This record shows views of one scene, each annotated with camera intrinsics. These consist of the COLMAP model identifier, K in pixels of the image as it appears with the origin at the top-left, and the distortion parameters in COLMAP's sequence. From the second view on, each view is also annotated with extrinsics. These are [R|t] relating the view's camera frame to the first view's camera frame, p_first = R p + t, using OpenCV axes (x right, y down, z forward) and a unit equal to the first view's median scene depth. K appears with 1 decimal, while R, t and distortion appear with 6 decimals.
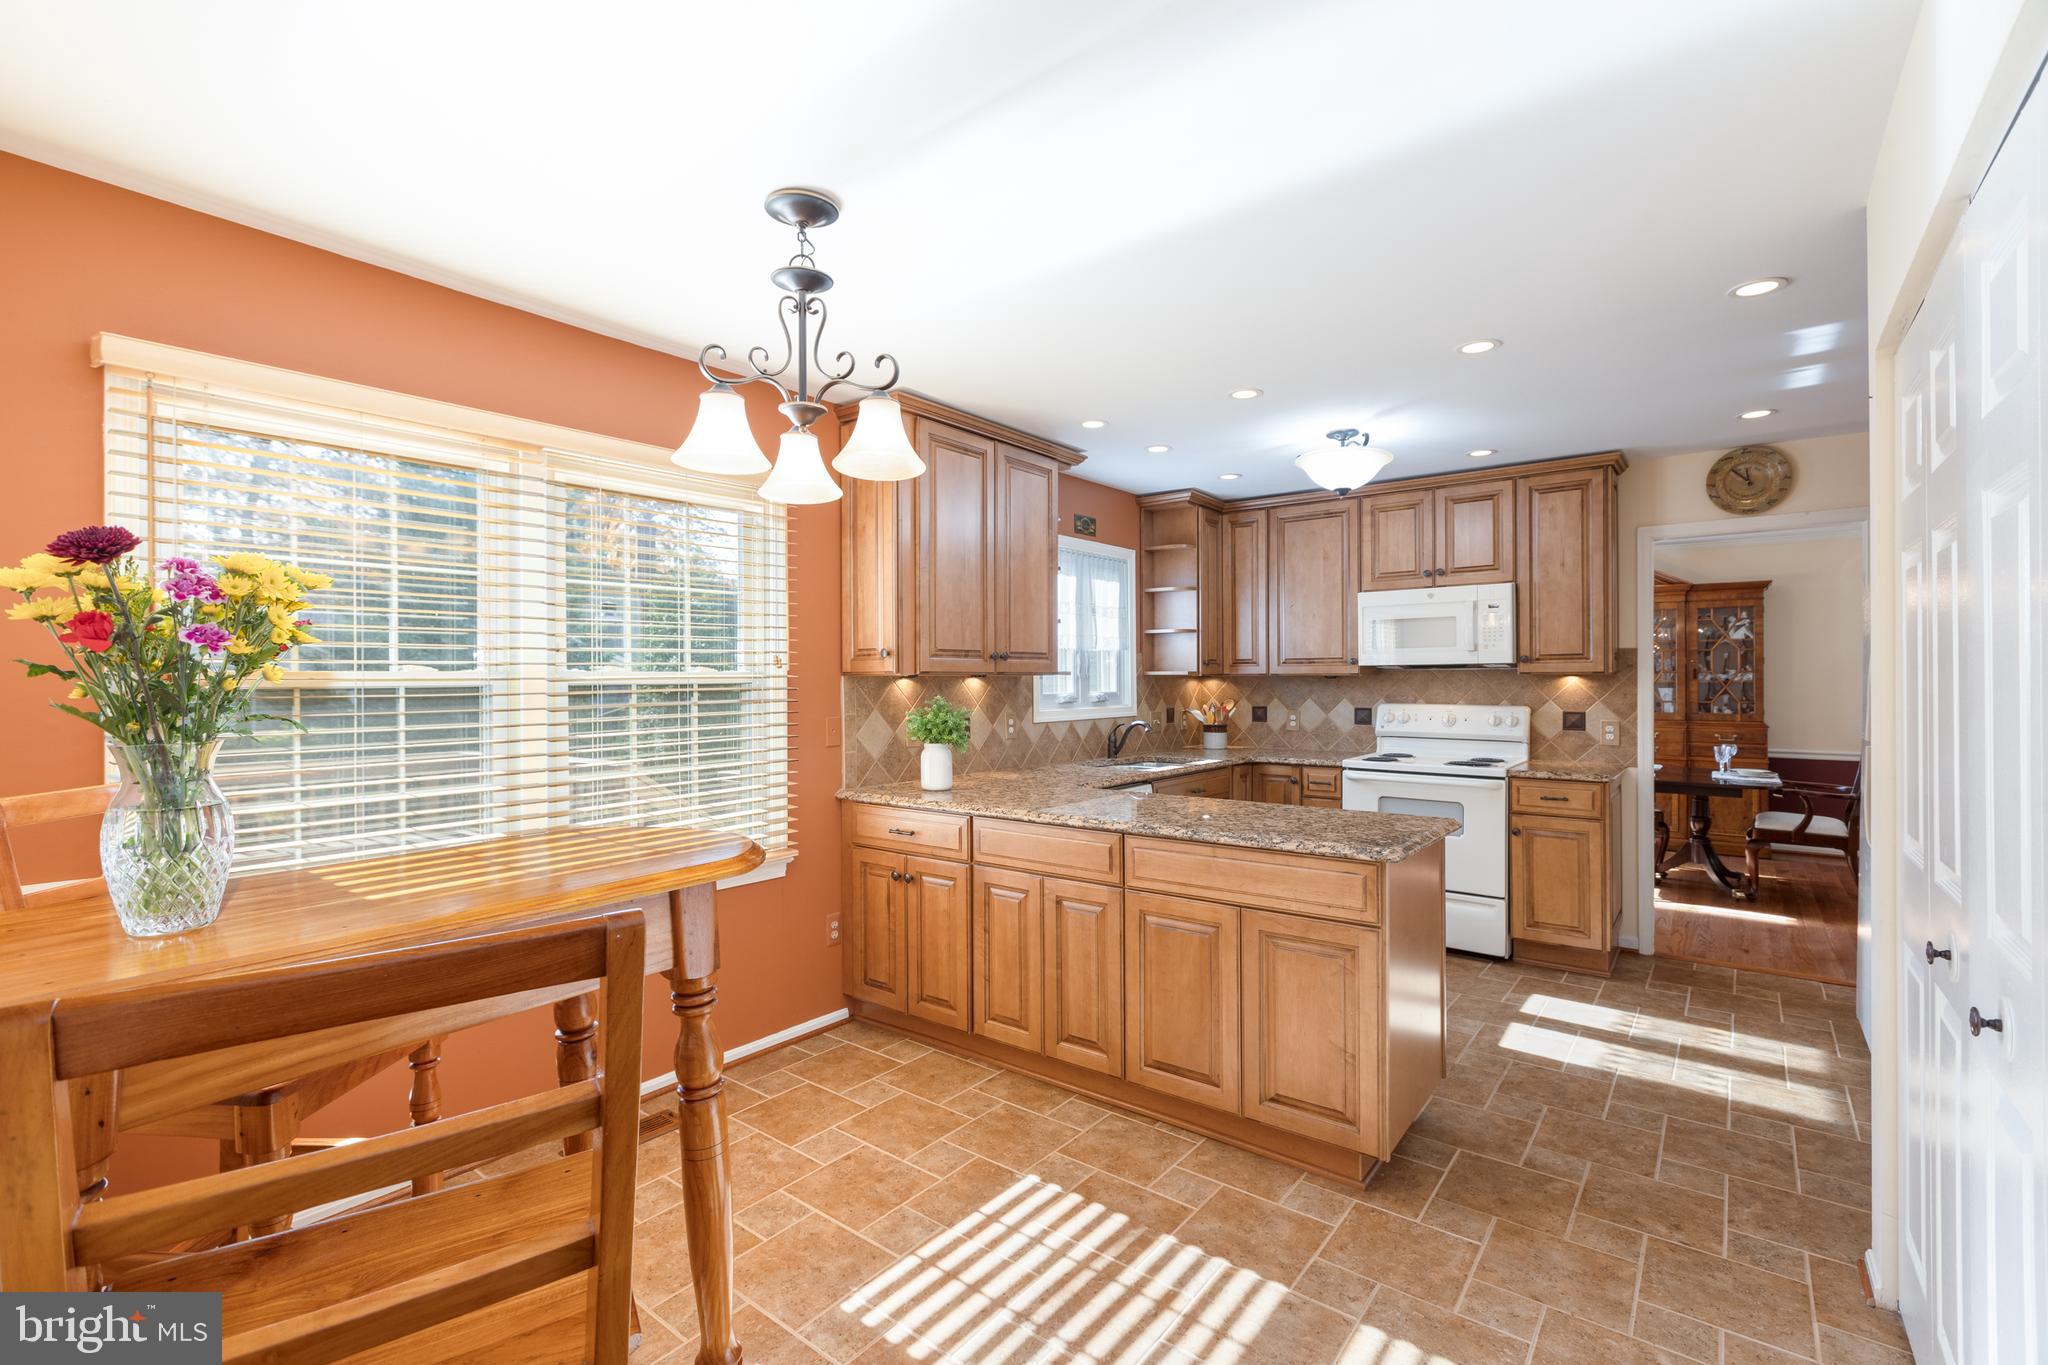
lens RADIAL K [[905.8, 0, 1026.0], [0, 905.8, 679.4], [0, 0, 1]] dist [0.003419, -0.001490]
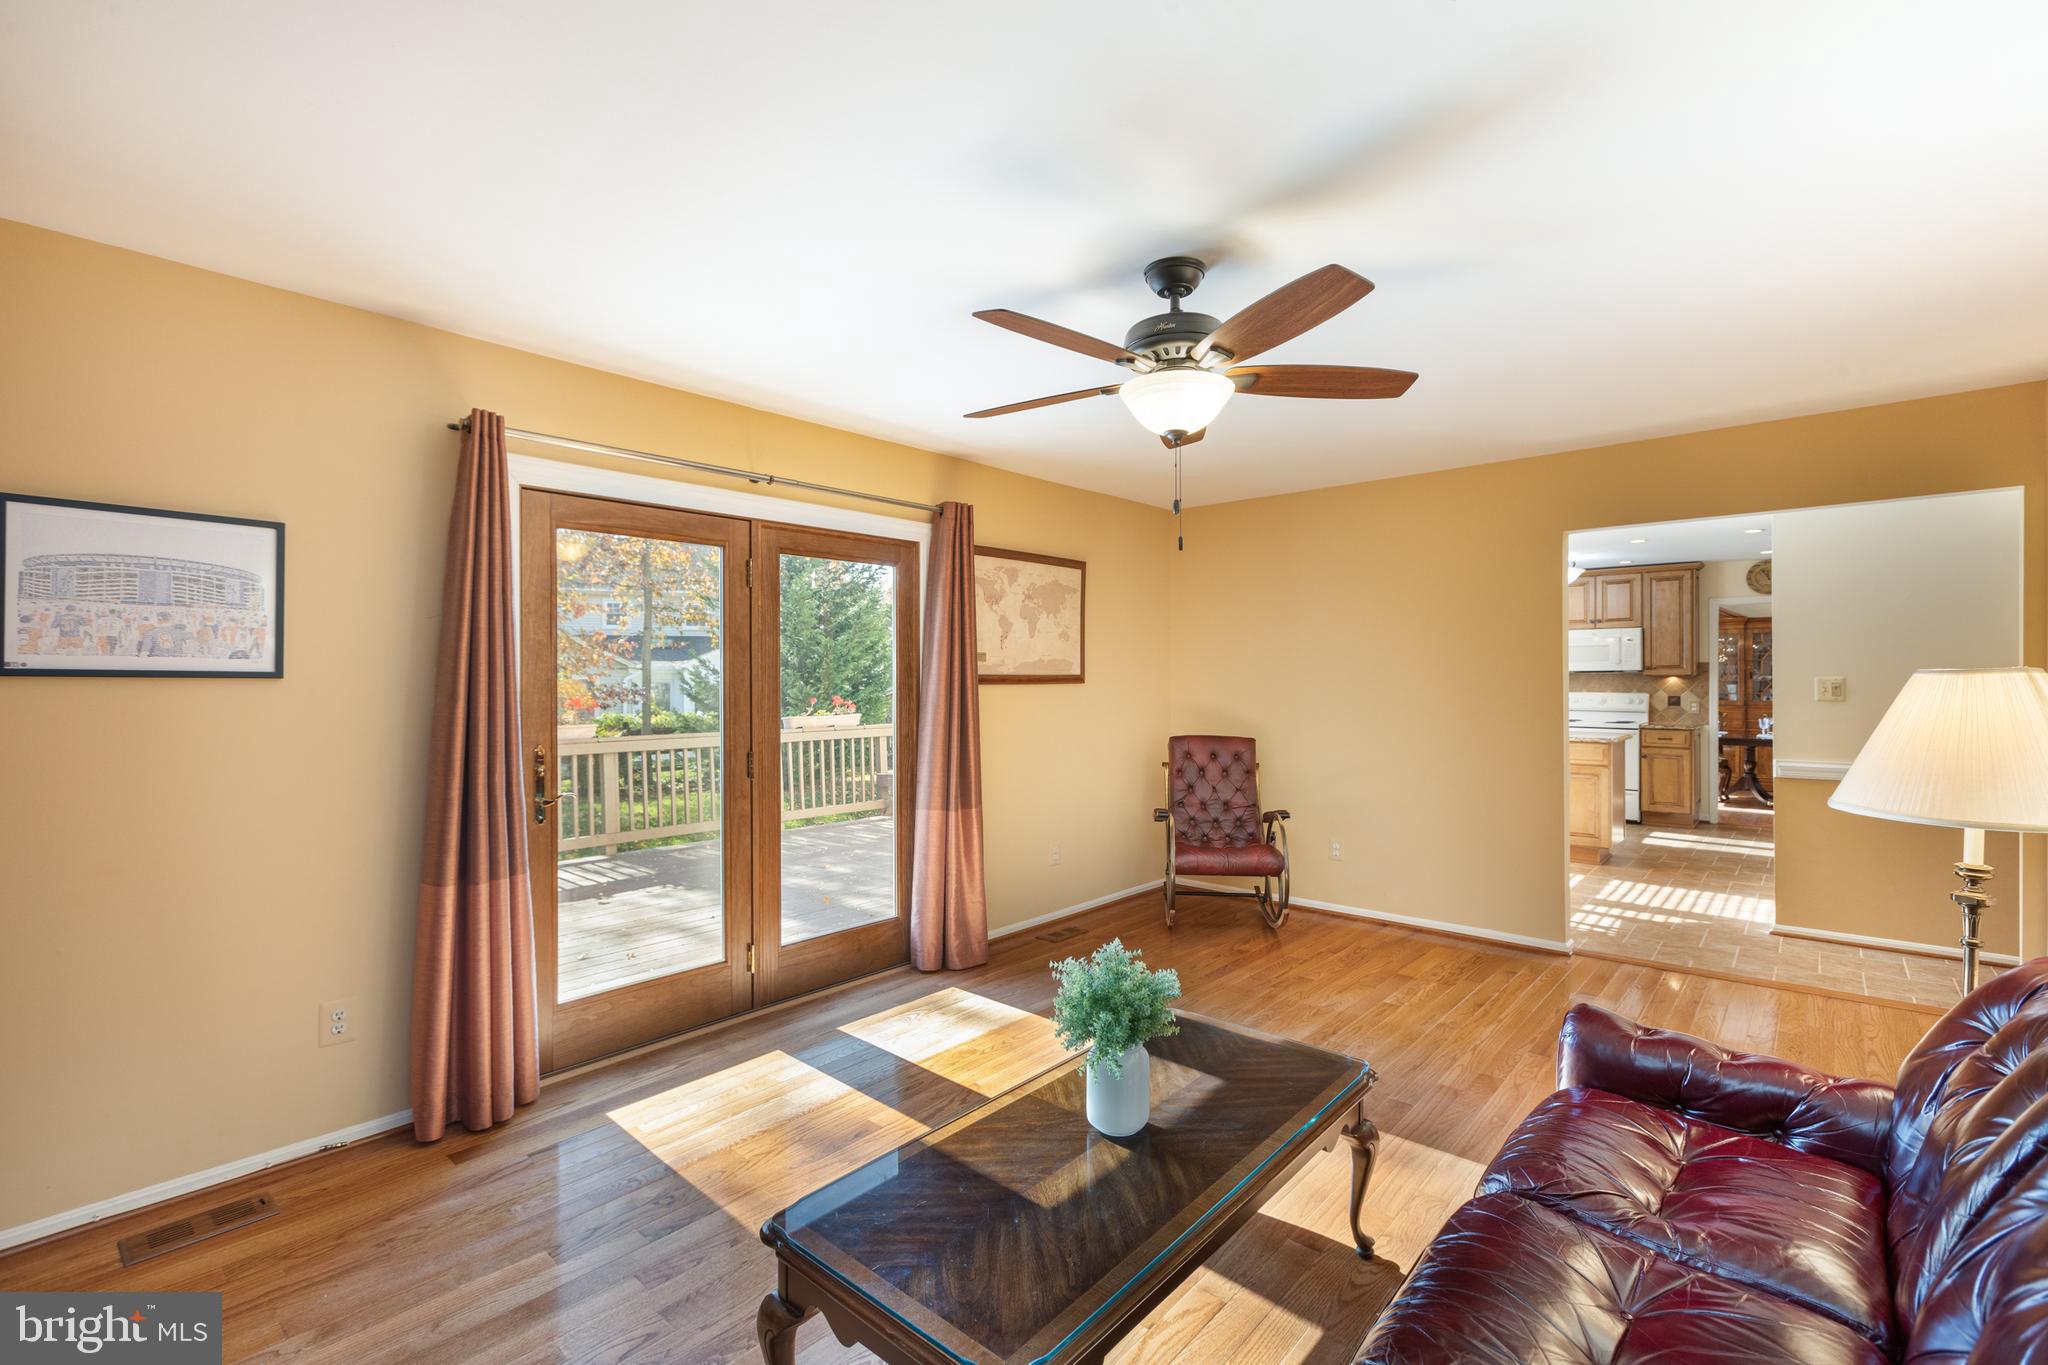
lens RADIAL K [[905.0, 0, 1025.1], [0, 905.0, 679.8], [0, 0, 1]] dist [-0.001351, -0.000541]
pose [[0.998032, 0.001683, -0.062690, -0.620645], [-0.001639, 0.999998, 0.000749, 0.003452], [0.062692, -0.000645, 0.998033, -0.954241]]
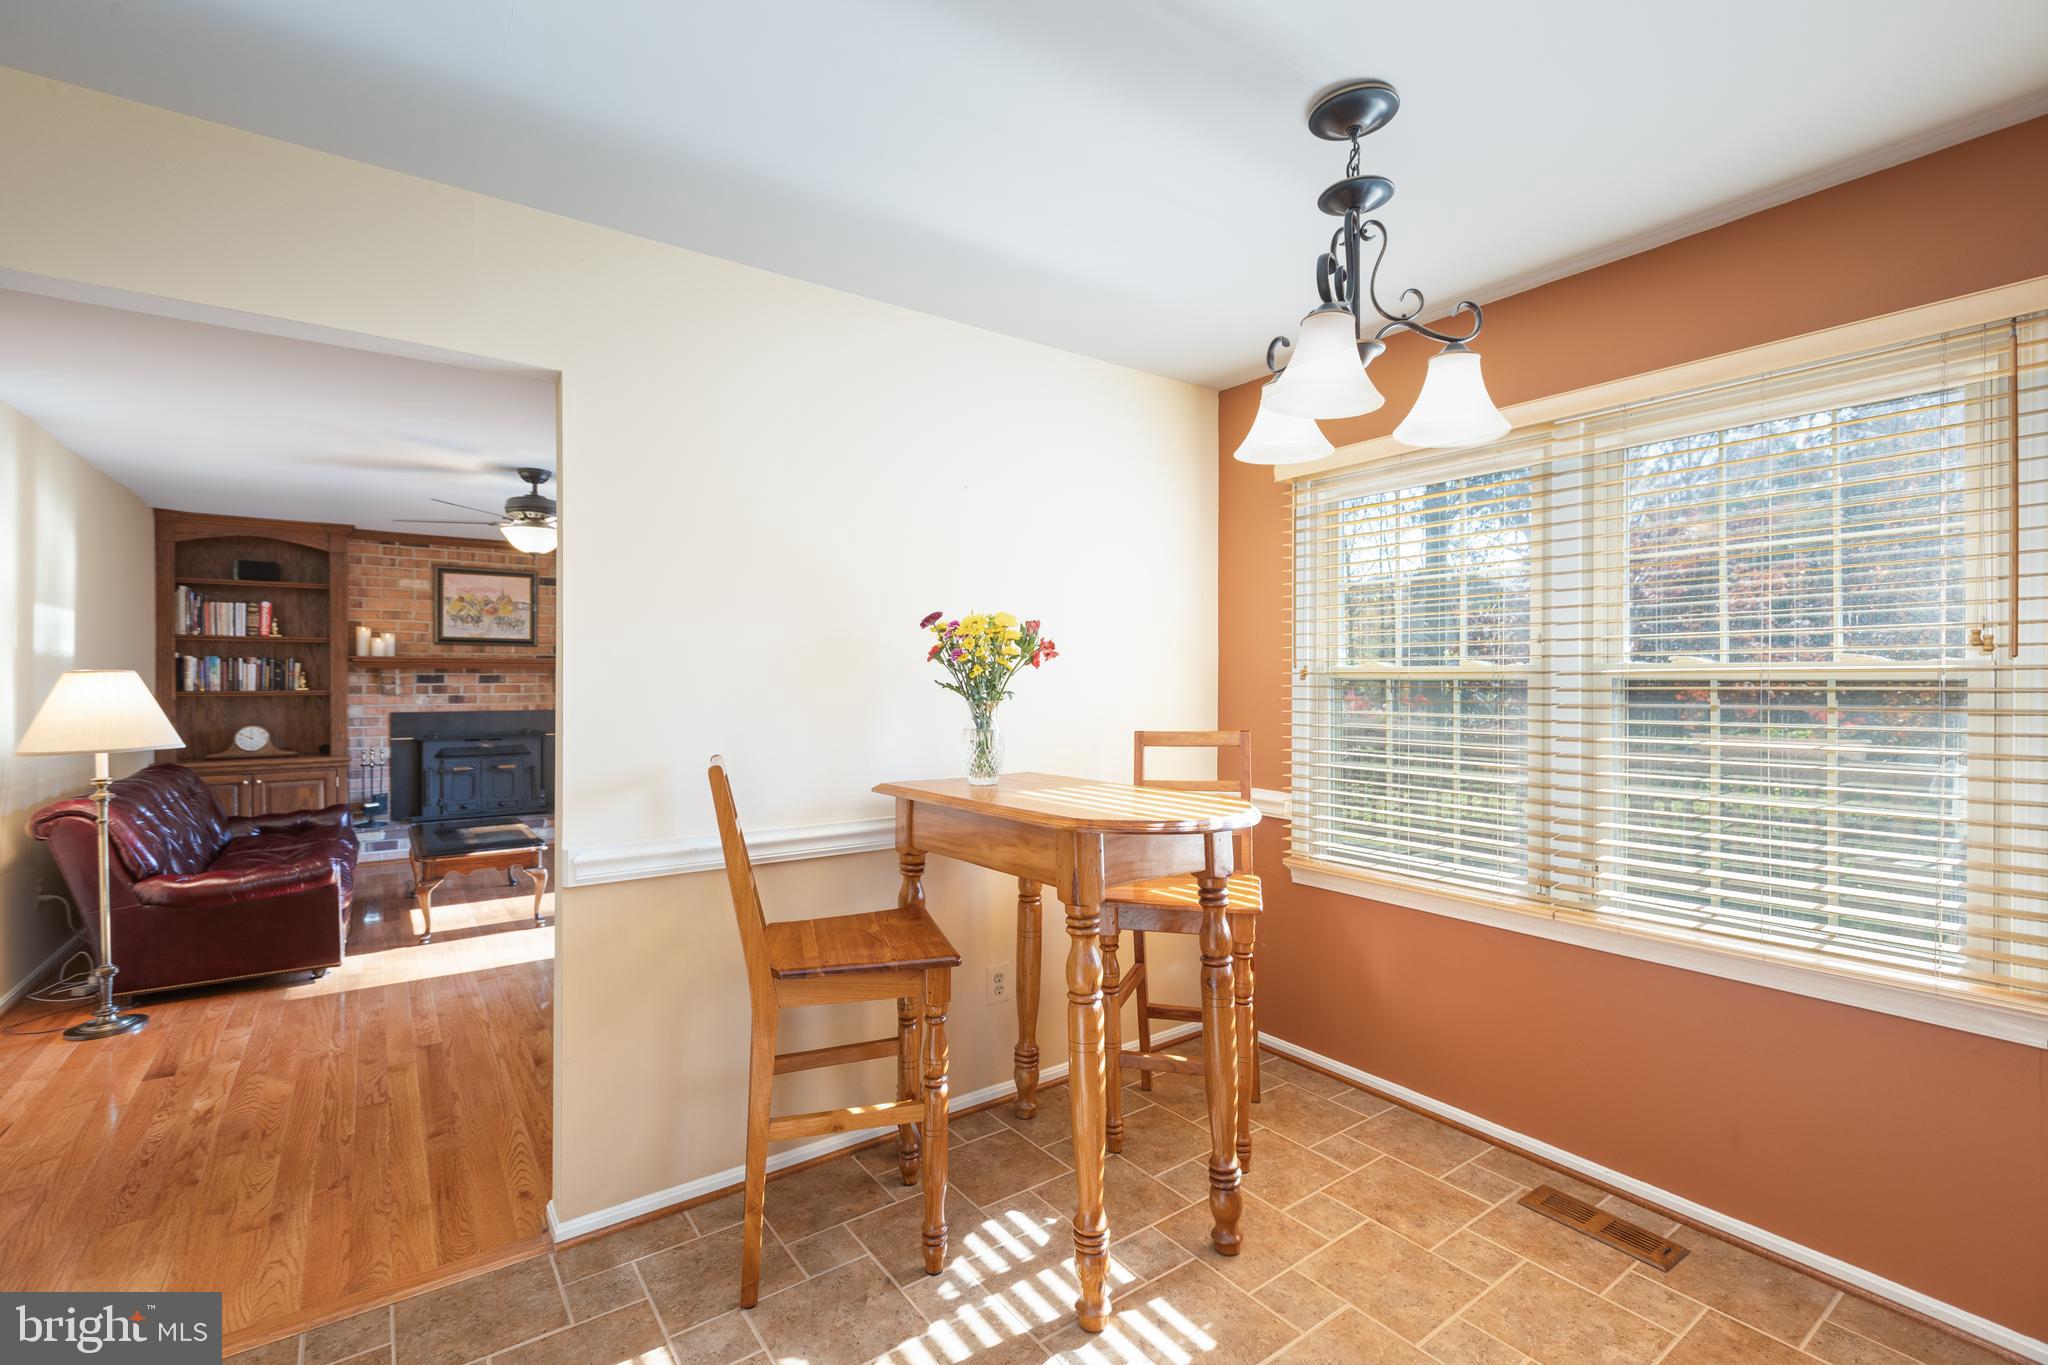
lens RADIAL K [[905.8, 0, 1026.0], [0, 905.8, 679.4], [0, 0, 1]] dist [0.003419, -0.001490]
pose [[-0.278861, 0.006762, -0.960308, 0.289110], [0.000198, 0.999976, 0.006984, -0.000122], [0.960331, 0.001757, -0.278856, 0.420804]]
